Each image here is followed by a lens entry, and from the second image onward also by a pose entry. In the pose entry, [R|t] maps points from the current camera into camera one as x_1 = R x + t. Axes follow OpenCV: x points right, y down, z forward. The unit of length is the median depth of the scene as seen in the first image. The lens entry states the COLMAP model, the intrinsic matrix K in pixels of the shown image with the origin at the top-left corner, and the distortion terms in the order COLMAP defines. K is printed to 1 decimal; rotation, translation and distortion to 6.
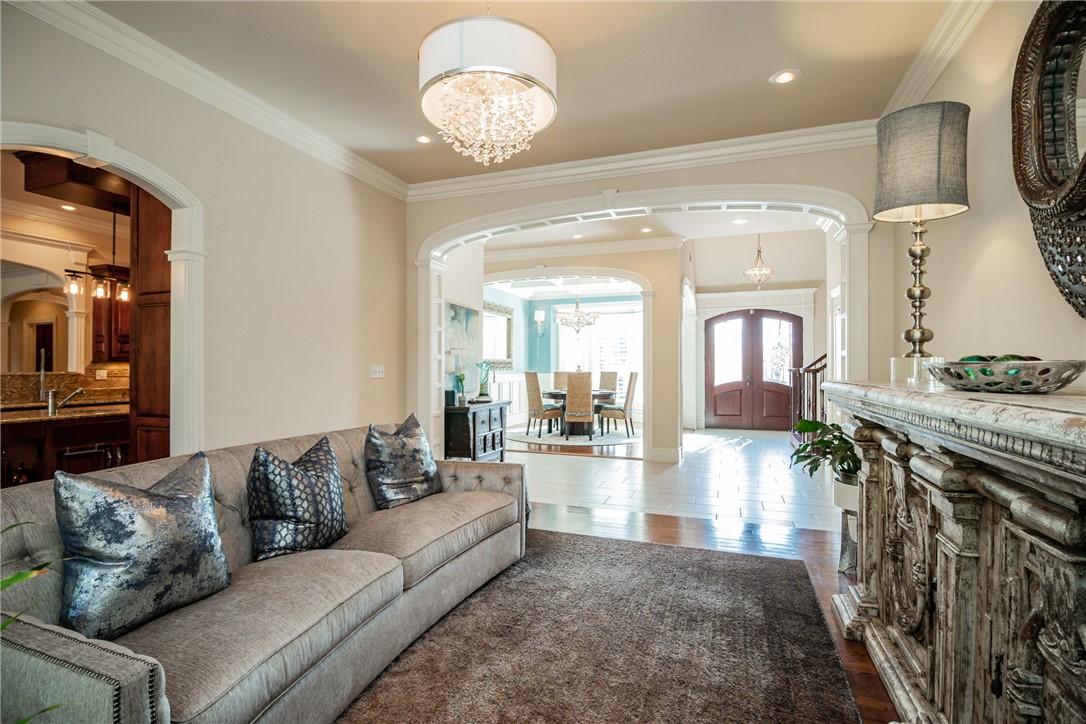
lens RADIAL K [[508.7, 0, 543.6], [0, 508.7, 360.9], [0, 0, 1]] dist [-0.020560, -0.003096]
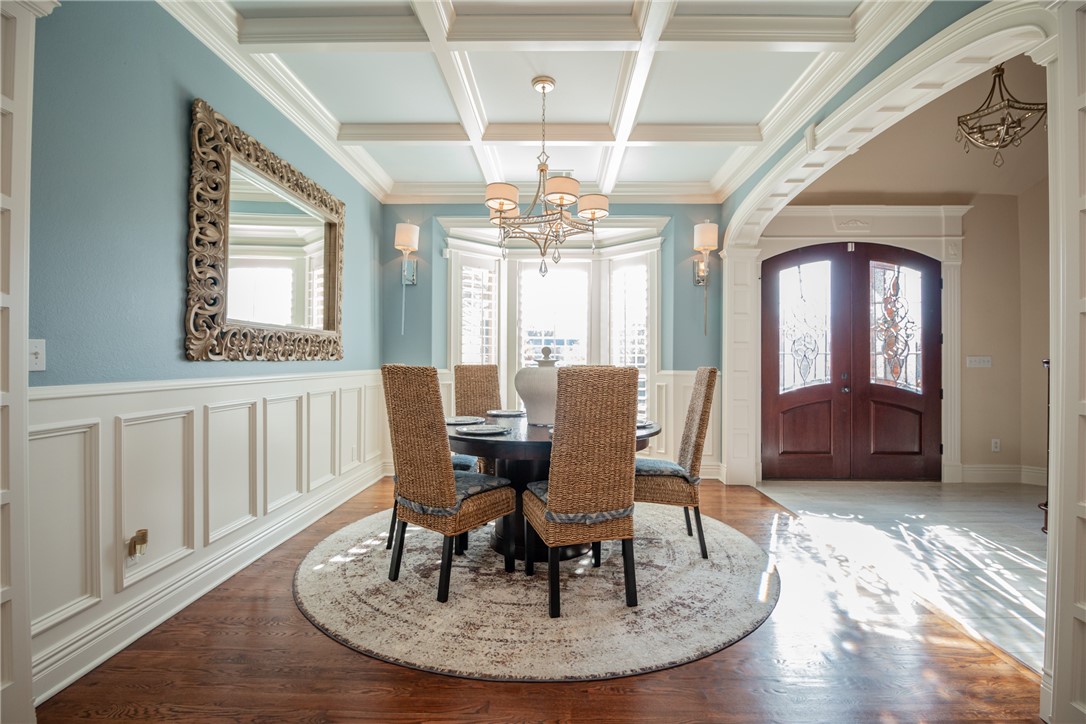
lens RADIAL K [[508.7, 0, 545.5], [0, 508.7, 359.5], [0, 0, 1]] dist [-0.020560, -0.003096]
pose [[0.947953, 0.003002, 0.318395, -0.037796], [-0.003781, 0.999991, 0.001830, 0.015302], [-0.318386, -0.002938, 0.947956, 0.611912]]
